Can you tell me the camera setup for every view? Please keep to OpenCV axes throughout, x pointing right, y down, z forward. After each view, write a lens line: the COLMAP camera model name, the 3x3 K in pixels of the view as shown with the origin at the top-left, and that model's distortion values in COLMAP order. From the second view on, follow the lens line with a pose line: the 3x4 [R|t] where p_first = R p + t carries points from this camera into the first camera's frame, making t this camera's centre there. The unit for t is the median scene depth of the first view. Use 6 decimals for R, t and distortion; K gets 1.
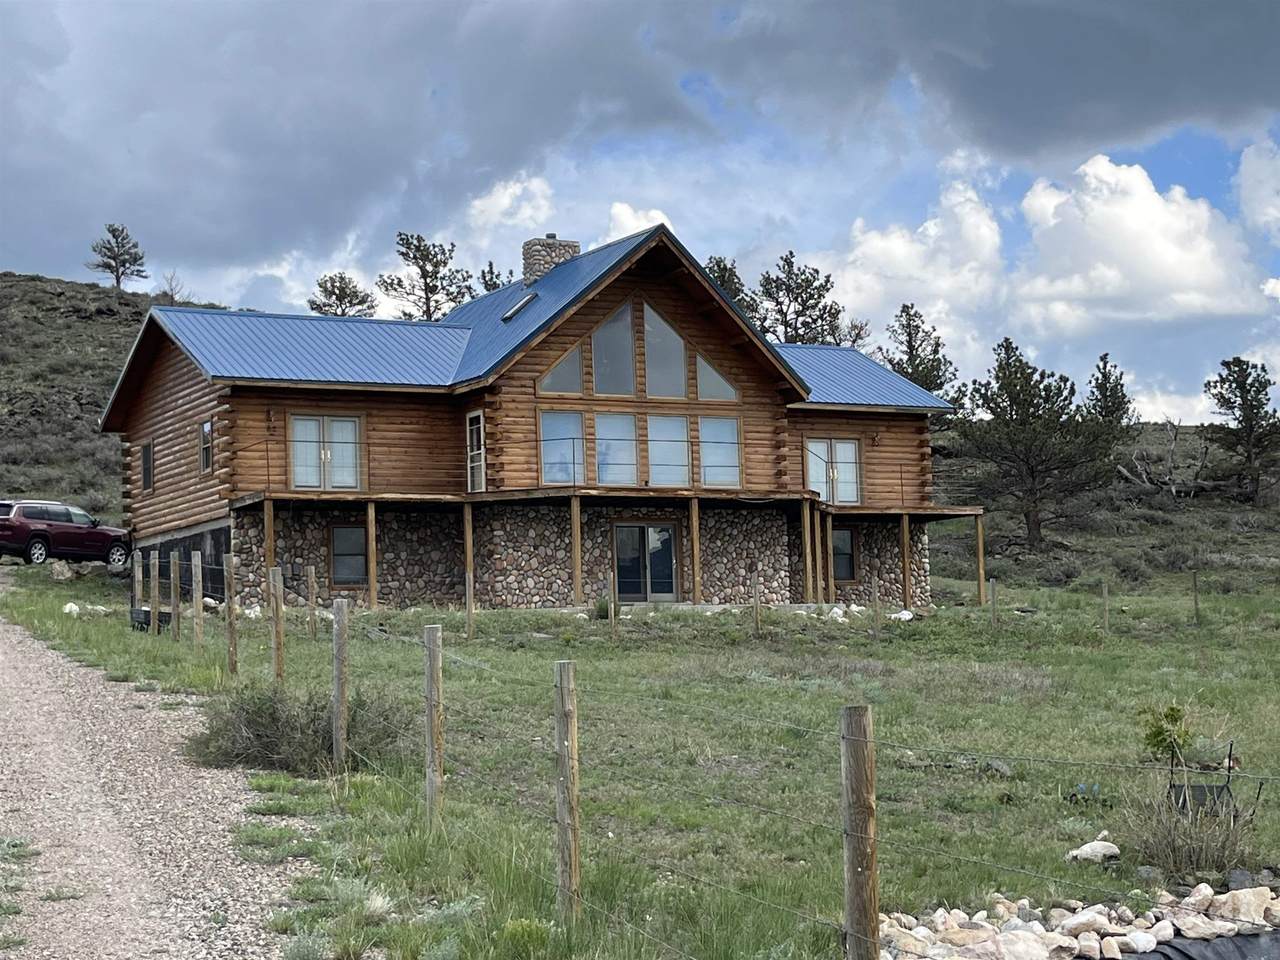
lens RADIAL K [[2189.5, 0, 673.2], [0, 2189.5, 464.8], [0, 0, 1]] dist [0.104182, 0.000000]
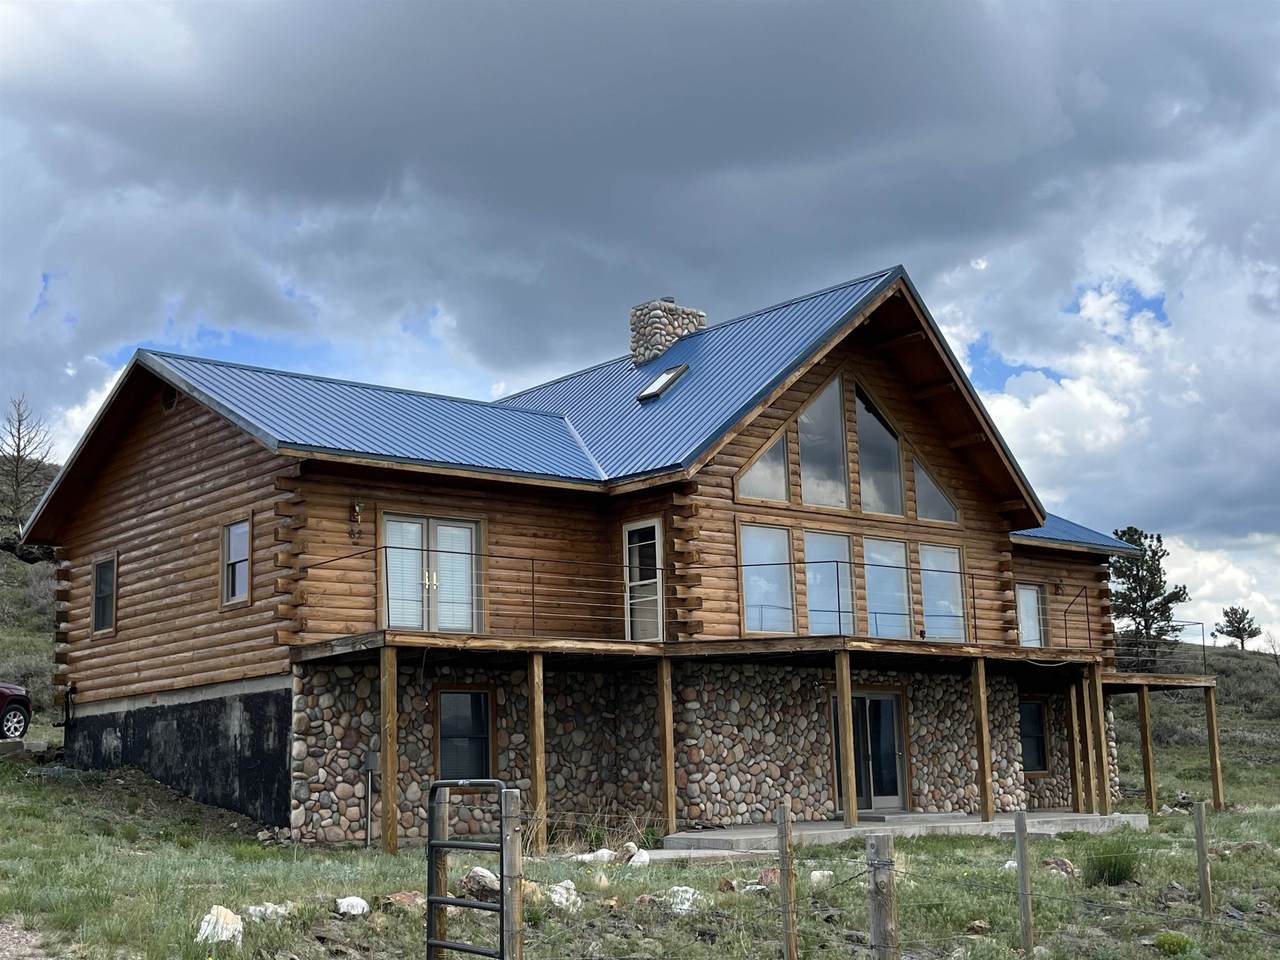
lens RADIAL K [[1662.7, 0, 637.9], [0, 1662.7, 477.0], [0, 0, 1]] dist [0.091166, 0.000000]
pose [[0.982649, 0.038668, 0.181398, -0.183292], [-0.021733, 0.995294, -0.094429, 0.010248], [-0.184196, 0.088849, 0.978866, 0.496161]]
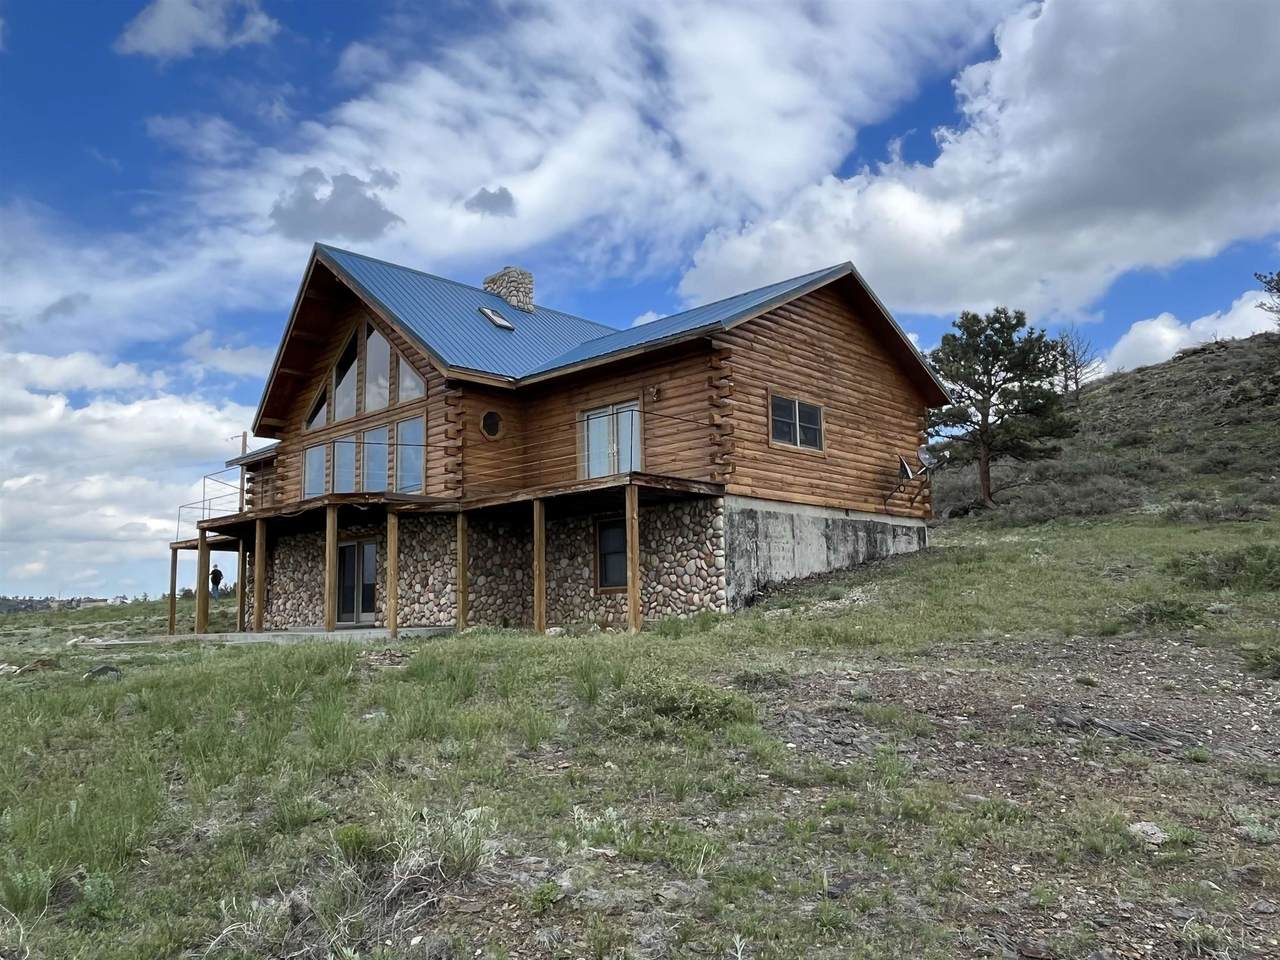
lens RADIAL K [[940.6, 0, 636.2], [0, 940.6, 479.9], [0, 0, 1]] dist [0.012551, 0.001466]
pose [[0.291579, -0.110566, -0.950135, 0.435920], [0.106388, 0.990883, -0.082659, 0.048104], [0.950612, -0.076981, 0.300683, 1.003788]]
